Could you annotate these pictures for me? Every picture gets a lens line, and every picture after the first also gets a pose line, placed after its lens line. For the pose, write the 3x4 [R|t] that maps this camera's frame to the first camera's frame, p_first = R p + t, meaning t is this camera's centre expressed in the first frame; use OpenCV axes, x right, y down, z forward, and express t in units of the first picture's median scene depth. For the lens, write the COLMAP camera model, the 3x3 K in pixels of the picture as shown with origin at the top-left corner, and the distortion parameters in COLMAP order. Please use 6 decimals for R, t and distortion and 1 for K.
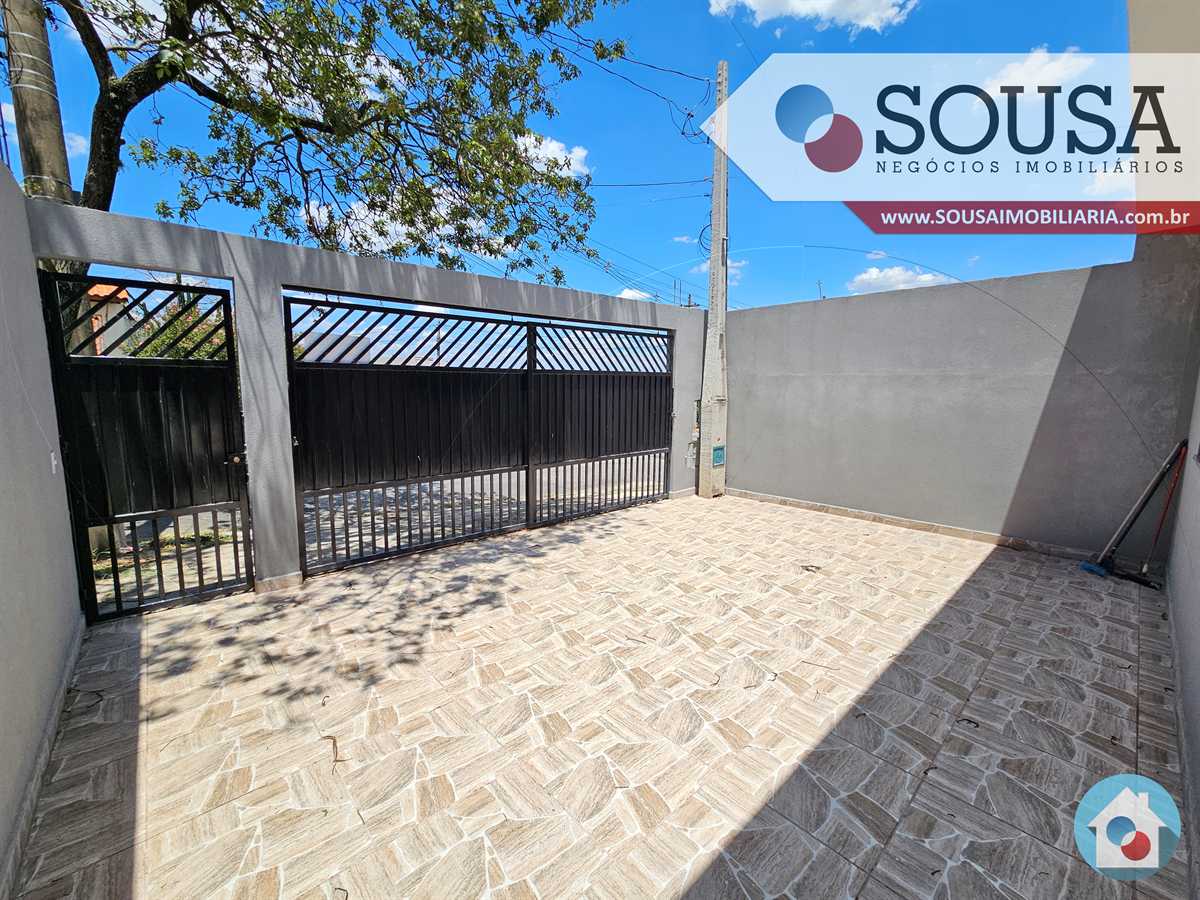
lens RADIAL K [[488.5, 0, 596.5], [0, 488.5, 446.6], [0, 0, 1]] dist [-0.012368, -0.001691]
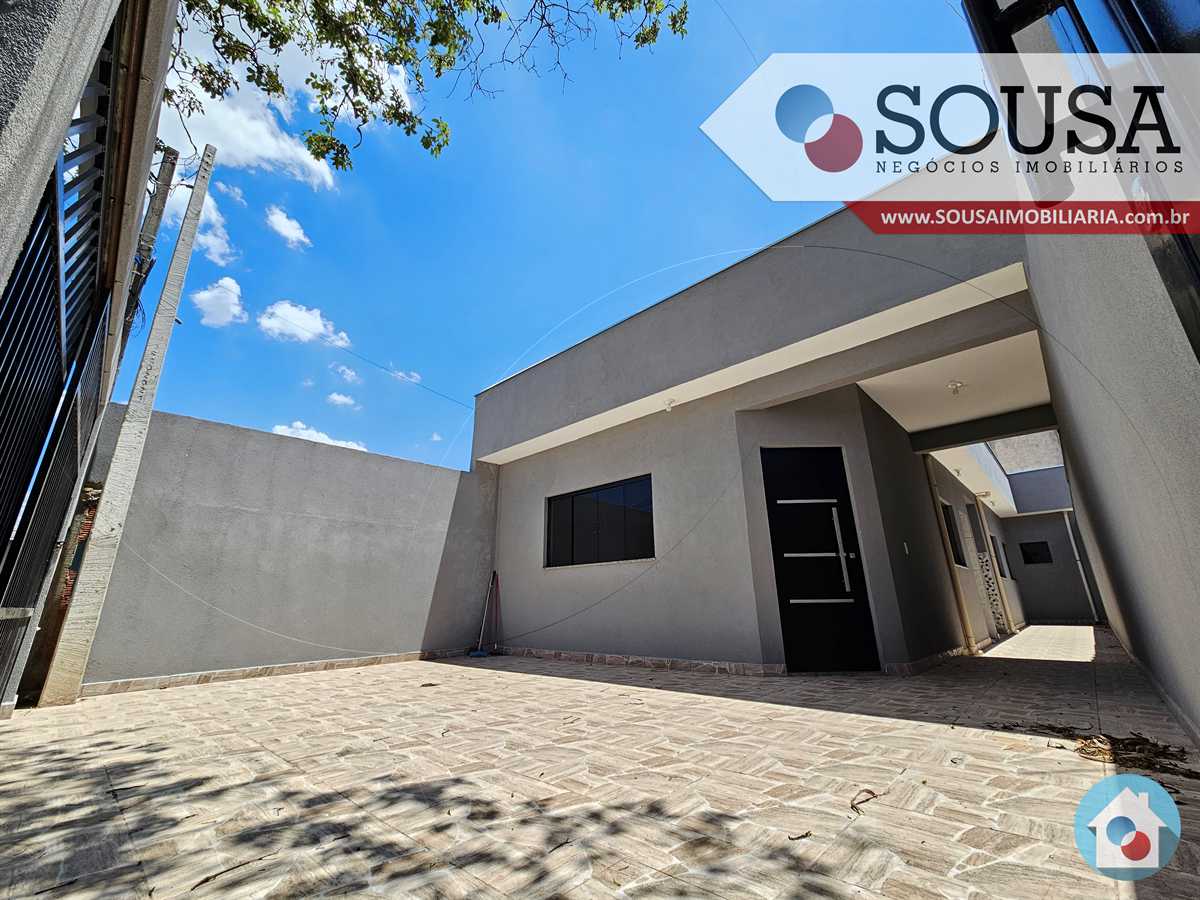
lens RADIAL K [[488.5, 0, 596.5], [0, 488.5, 445.4], [0, 0, 1]] dist [-0.012368, -0.001691]
pose [[-0.056553, 0.299622, 0.952380, -0.812816], [0.146105, 0.946121, -0.288977, 0.141618], [-0.987651, 0.122805, -0.097283, 0.813480]]
